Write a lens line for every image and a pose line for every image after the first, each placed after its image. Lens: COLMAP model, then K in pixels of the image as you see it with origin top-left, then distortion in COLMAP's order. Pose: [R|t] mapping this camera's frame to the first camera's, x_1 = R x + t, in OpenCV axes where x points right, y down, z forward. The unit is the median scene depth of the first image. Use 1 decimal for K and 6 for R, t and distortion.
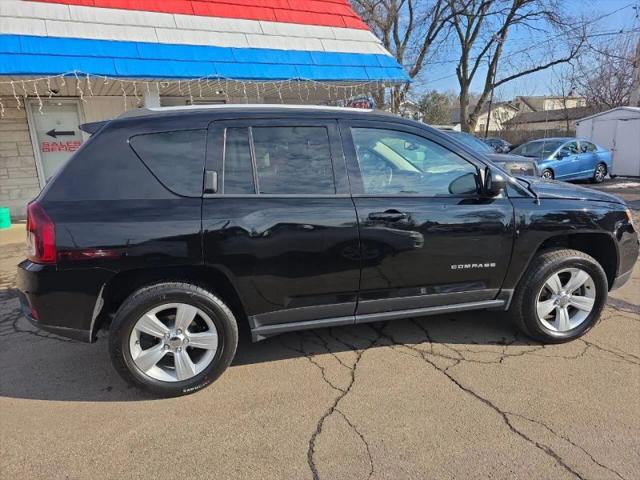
lens RADIAL K [[439.8, 0, 313.2], [0, 439.8, 254.0], [0, 0, 1]] dist [0.045714, -0.035441]
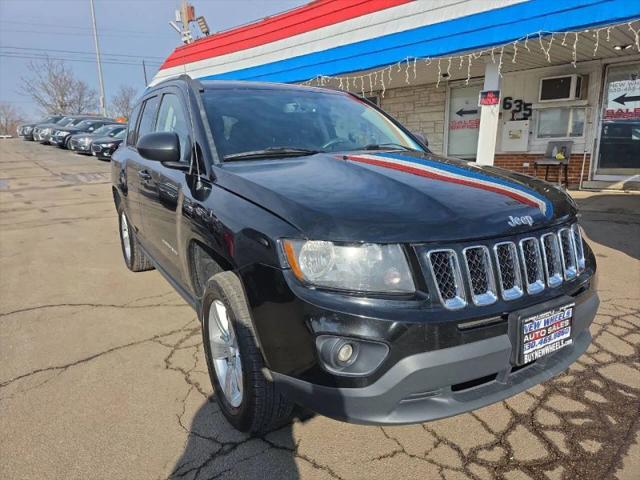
lens RADIAL K [[433.3, 0, 319.2], [0, 433.3, 252.8], [0, 0, 1]] dist [0.046989, -0.035846]
pose [[0.288577, 0.262490, -0.920773, 0.503724], [-0.227959, 0.952868, 0.200195, -0.081754], [0.929924, 0.152127, 0.334812, 0.399497]]
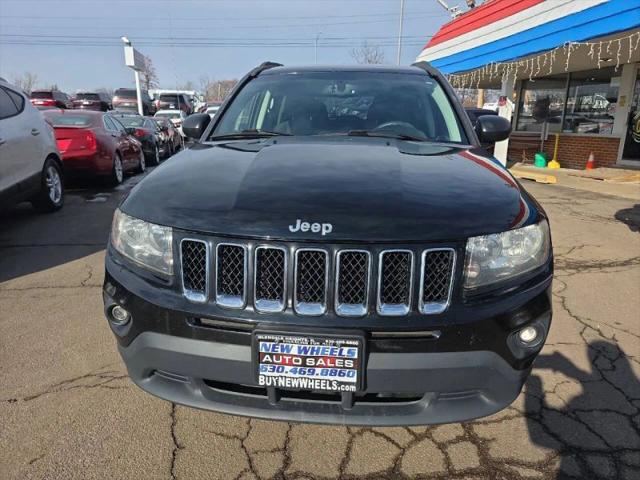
lens RADIAL K [[433.3, 0, 319.2], [0, 433.3, 252.8], [0, 0, 1]] dist [0.046989, -0.035846]
pose [[-0.359725, 0.295498, -0.885030, 0.490027], [-0.225960, 0.892703, 0.389903, -0.139127], [0.905284, 0.340240, -0.254357, 0.621359]]
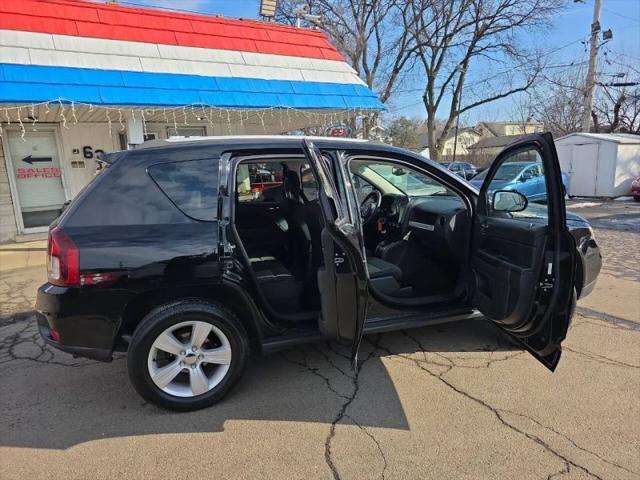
lens RADIAL K [[442.5, 0, 322.4], [0, 442.5, 257.4], [0, 0, 1]] dist [0.047389, -0.040770]
pose [[0.996422, -0.021753, 0.081675, -0.029098], [0.025345, 0.998745, -0.043204, 0.004541], [-0.080632, 0.045120, 0.995722, -0.032578]]
